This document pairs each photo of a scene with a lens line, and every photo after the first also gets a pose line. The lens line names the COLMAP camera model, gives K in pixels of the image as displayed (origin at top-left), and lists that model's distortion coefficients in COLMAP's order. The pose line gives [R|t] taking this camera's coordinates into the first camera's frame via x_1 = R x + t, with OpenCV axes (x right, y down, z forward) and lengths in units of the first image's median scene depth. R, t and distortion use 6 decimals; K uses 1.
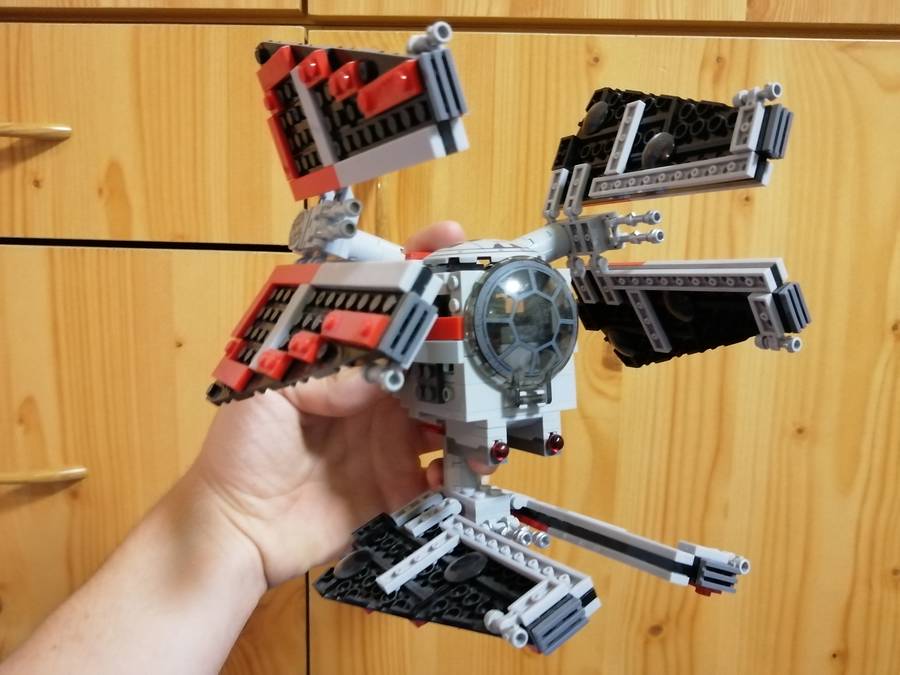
lens RADIAL K [[678.1, 0, 450.0], [0, 678.1, 337.5], [0, 0, 1]] dist [-0.001182, -0.001036]
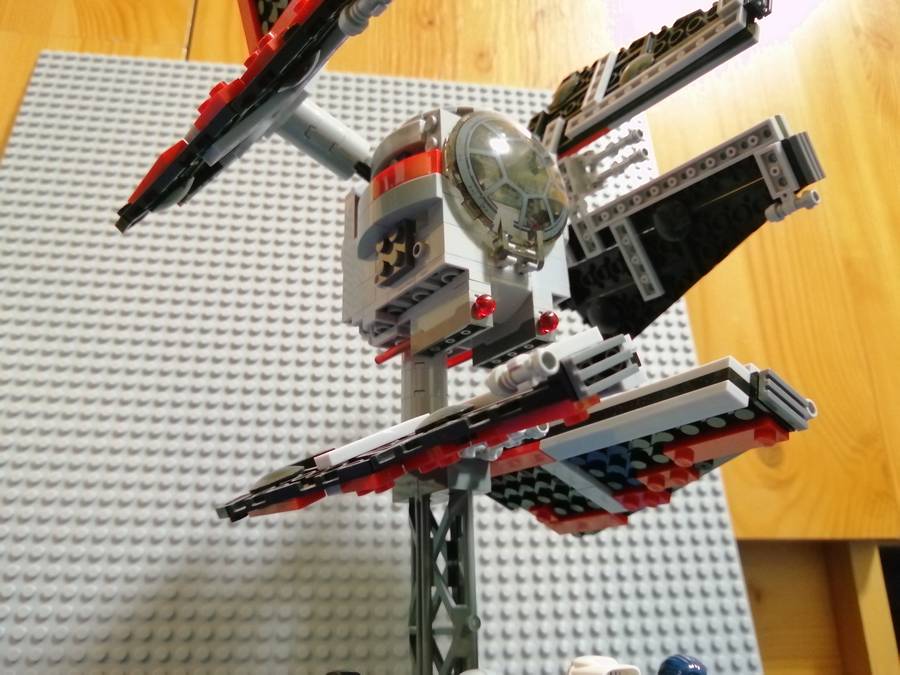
lens RADIAL K [[686.9, 0, 450.0], [0, 686.9, 337.5], [0, 0, 1]] dist [0.001576, 0.003002]
pose [[0.993358, 0.058774, 0.098926, -0.041985], [-0.014902, 0.918186, -0.395870, 0.509732], [-0.114100, 0.391766, 0.912962, 0.282360]]
